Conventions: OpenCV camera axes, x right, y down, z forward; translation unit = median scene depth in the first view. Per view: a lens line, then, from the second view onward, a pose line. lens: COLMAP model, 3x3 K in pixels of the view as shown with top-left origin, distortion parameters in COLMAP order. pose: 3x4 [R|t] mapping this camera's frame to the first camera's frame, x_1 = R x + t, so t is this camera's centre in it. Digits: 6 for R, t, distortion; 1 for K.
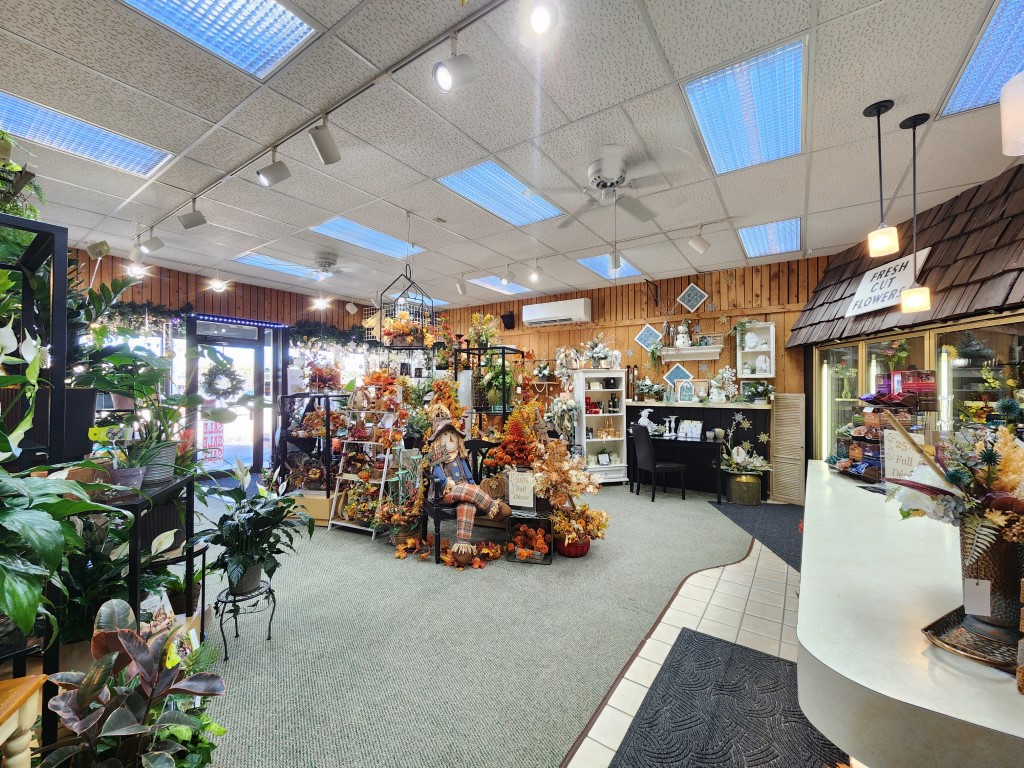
lens RADIAL K [[416.6, 0, 514.6], [0, 416.6, 387.2], [0, 0, 1]] dist [-0.002682, -0.000354]
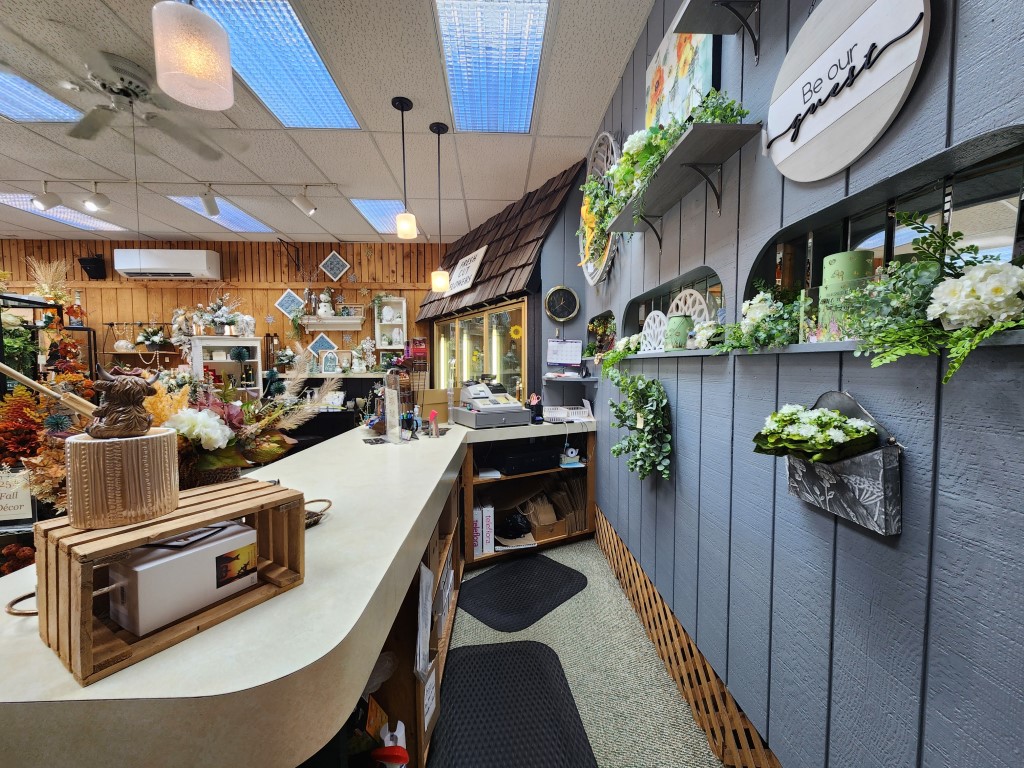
lens RADIAL K [[416.6, 0, 515.0], [0, 416.6, 385.5], [0, 0, 1]] dist [-0.002682, -0.000354]
pose [[0.795157, -0.036366, 0.605312, 0.159869], [0.002265, 0.998371, 0.057006, 0.010202], [-0.606399, -0.043958, 0.793945, -0.044076]]
